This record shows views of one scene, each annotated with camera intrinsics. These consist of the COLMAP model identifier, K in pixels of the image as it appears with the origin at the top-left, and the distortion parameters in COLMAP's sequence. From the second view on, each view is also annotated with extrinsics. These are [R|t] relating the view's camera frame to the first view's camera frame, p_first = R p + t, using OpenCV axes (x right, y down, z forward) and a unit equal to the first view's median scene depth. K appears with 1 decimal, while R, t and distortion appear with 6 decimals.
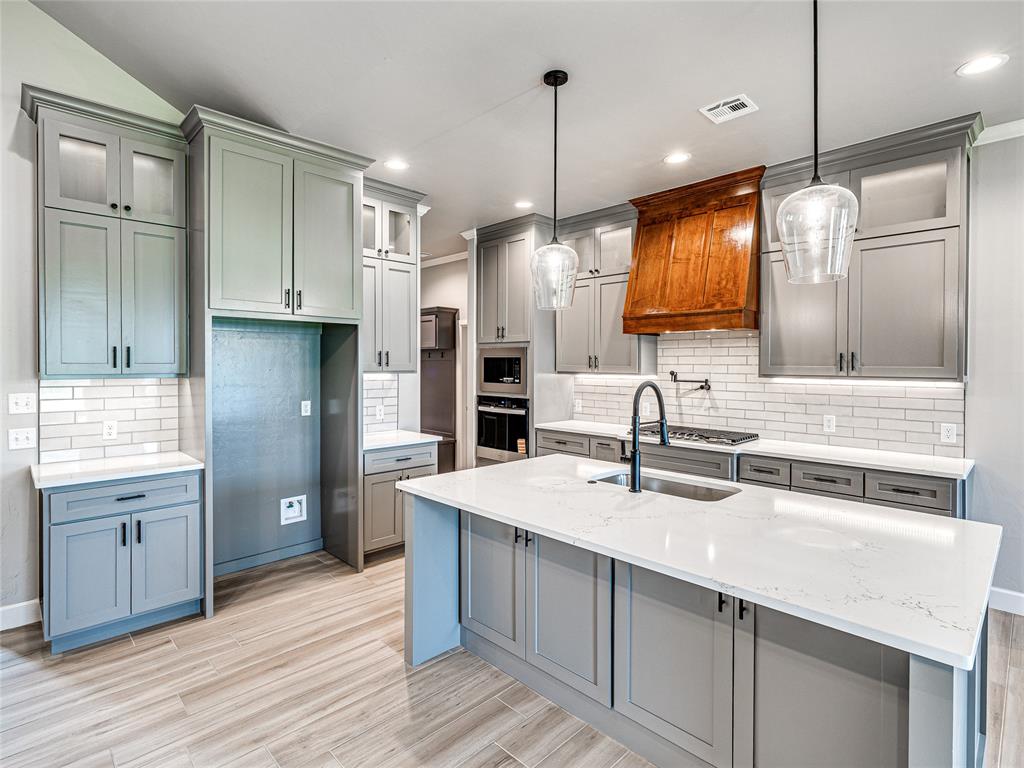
lens RADIAL K [[530.1, 0, 474.1], [0, 530.1, 369.3], [0, 0, 1]] dist [-0.008363, 0.003975]
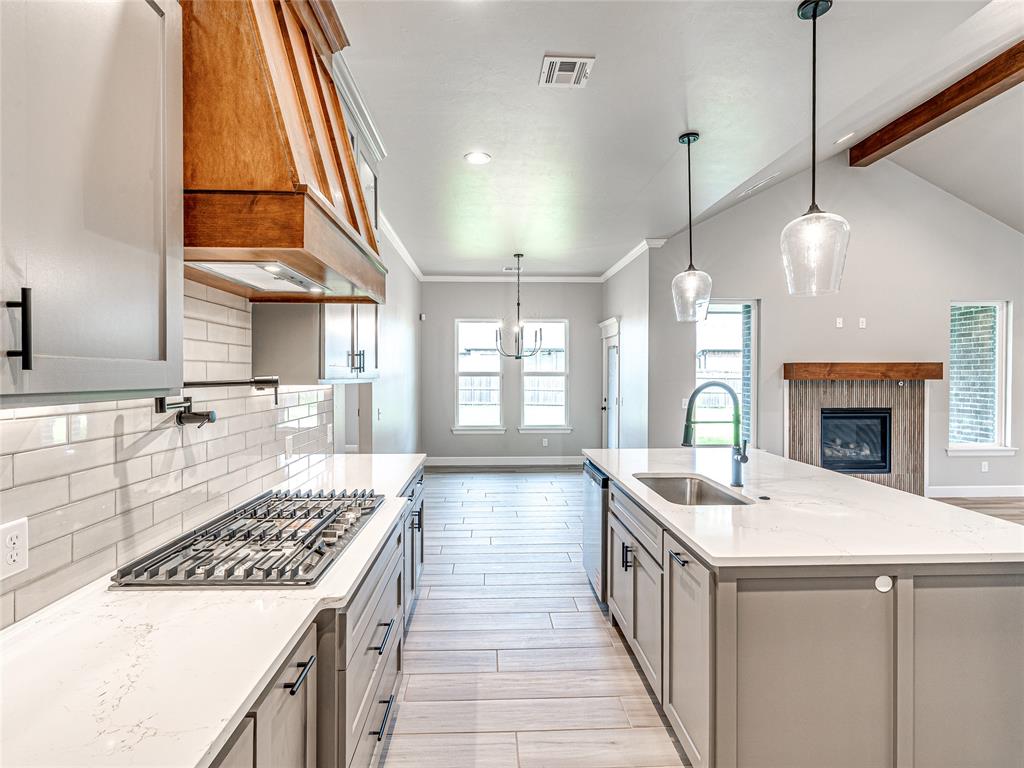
lens RADIAL K [[502.6, 0, 508.5], [0, 502.6, 379.9], [0, 0, 1]] dist [0.003513, -0.001840]
pose [[-0.773600, -0.012846, 0.633543, 0.026940], [-0.000600, 0.999809, 0.019540, -0.001389], [-0.633673, 0.014736, -0.773460, 1.337025]]
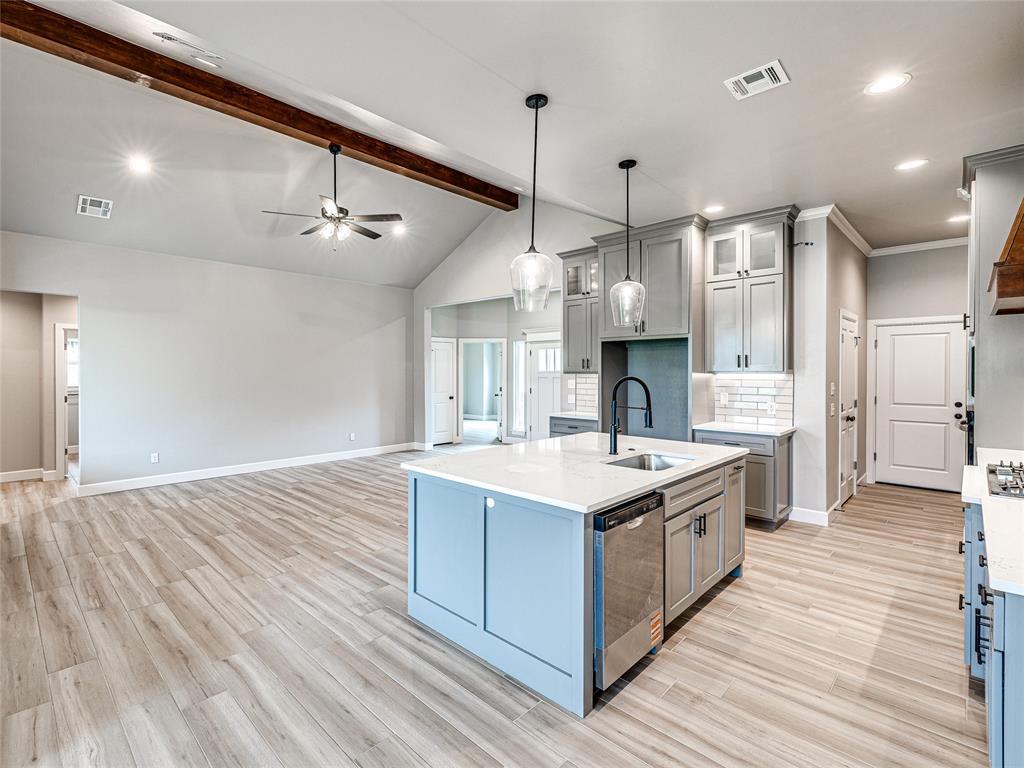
lens RADIAL K [[487.8, 0, 460.5], [0, 487.8, 371.2], [0, 0, 1]] dist [0.002643, -0.000796]
pose [[0.009492, -0.001101, -0.999954, 1.031027], [-0.008619, 0.999962, -0.001183, 0.010677], [0.999918, 0.008630, 0.009482, 0.387261]]
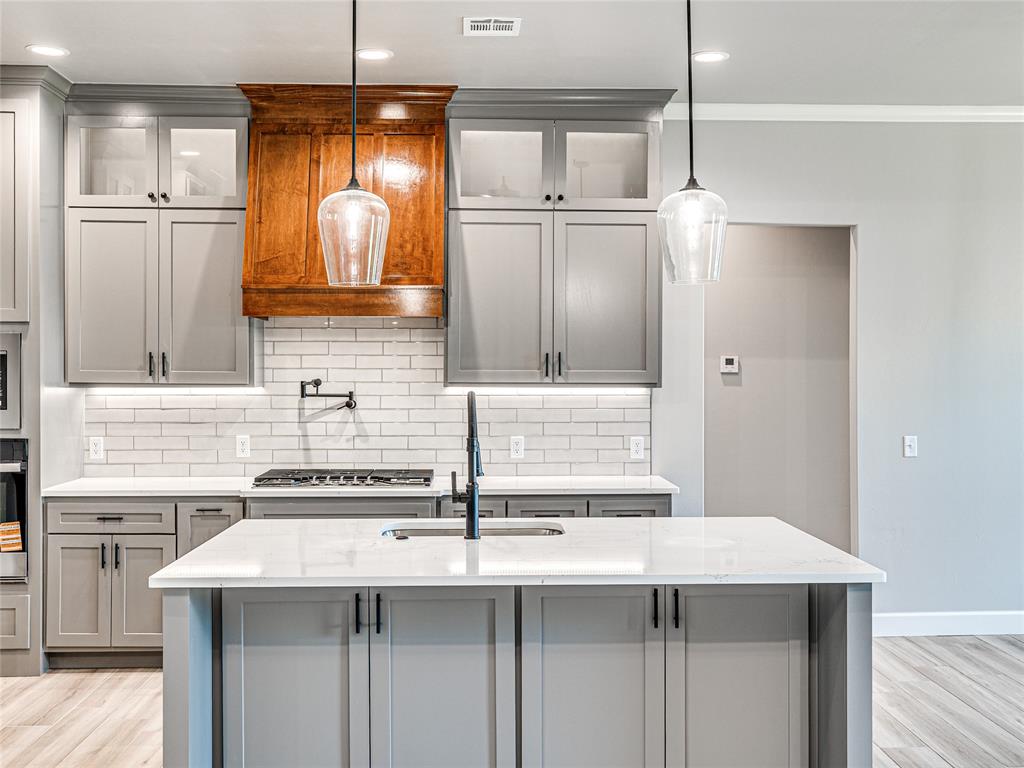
lens RADIAL K [[1174.5, 0, 540.6], [0, 1174.5, 373.8], [0, 0, 1]] dist [0.027442, 0.000000]
pose [[0.643748, -0.006672, 0.765209, -0.578056], [0.008807, 0.999960, 0.001310, -0.002592], [-0.765187, 0.005896, 0.643781, -0.093910]]
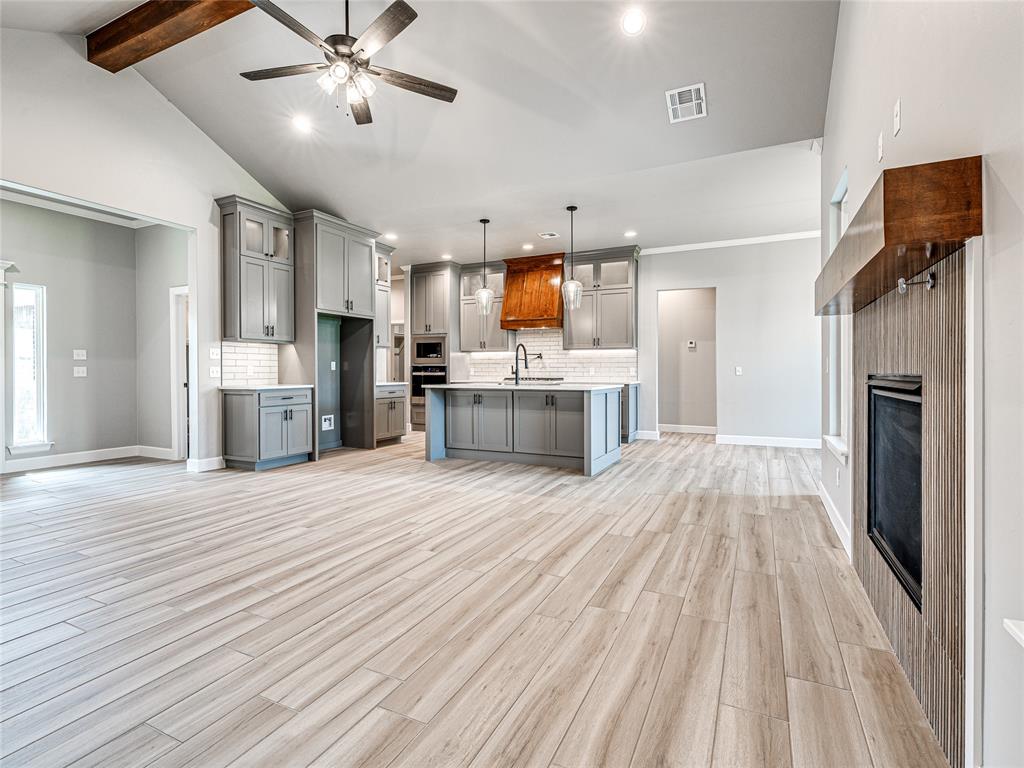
lens RADIAL K [[502.6, 0, 504.0], [0, 502.6, 370.9], [0, 0, 1]] dist [0.003513, -0.001840]
pose [[0.939312, -0.002894, 0.343053, -0.394454], [0.005827, 0.999955, -0.007520, 0.116467], [-0.343015, 0.009062, 0.939286, -0.851534]]
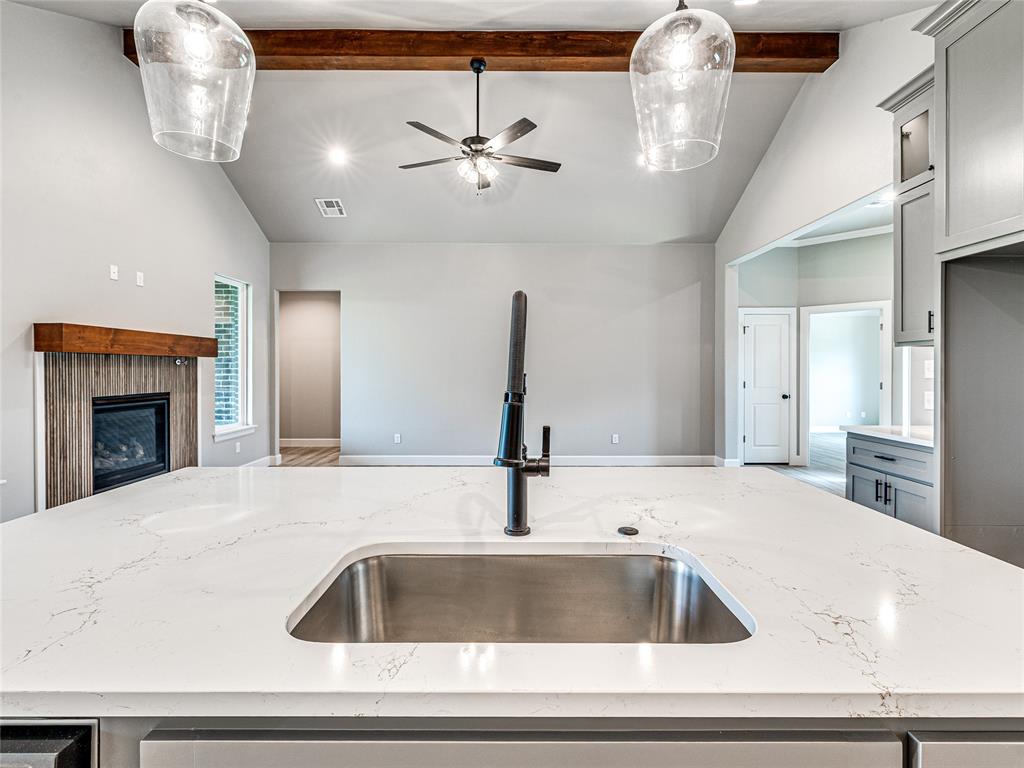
lens RADIAL K [[502.6, 0, 518.3], [0, 502.6, 365.6], [0, 0, 1]] dist [0.003513, -0.001840]
pose [[-0.678558, -0.008323, -0.734500, 0.438435], [-0.006314, 0.999965, -0.005497, 0.052890], [0.734520, 0.000908, -0.678586, 0.836652]]
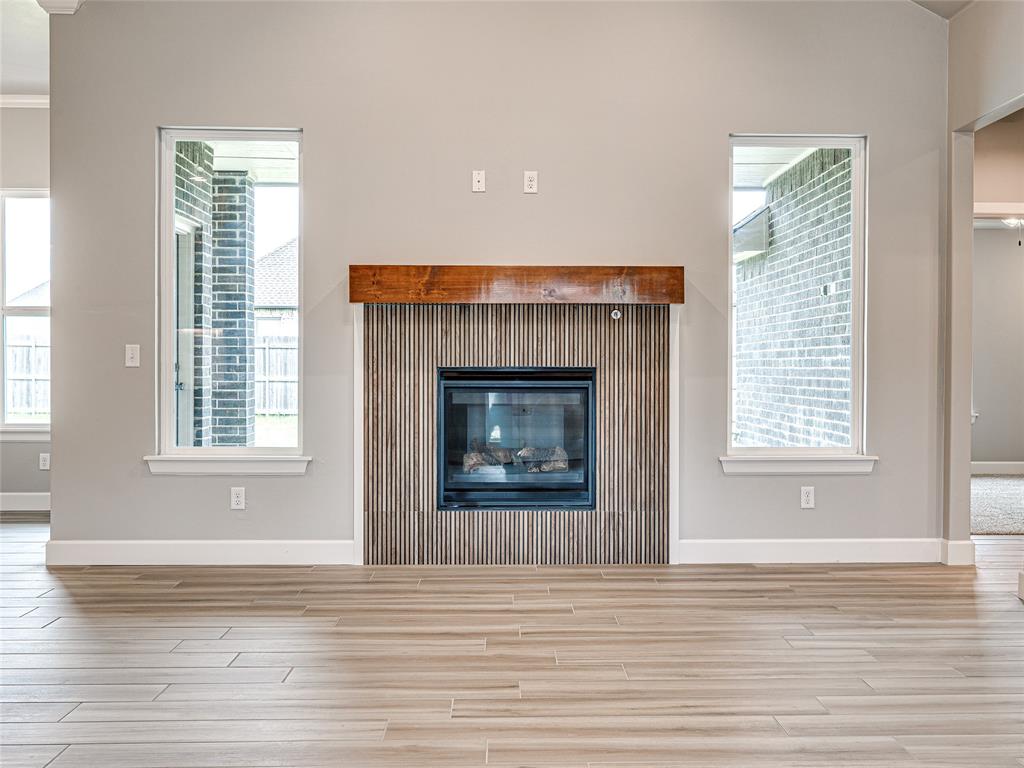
lens RADIAL K [[1092.6, 0, 505.6], [0, 1092.6, 384.6], [0, 0, 1]] dist [-0.000842, 0.000000]
pose [[-0.769890, -0.015869, 0.637980, -0.825166], [0.000811, 0.999666, 0.025844, 0.103353], [-0.638176, 0.020414, -0.769619, 0.638361]]
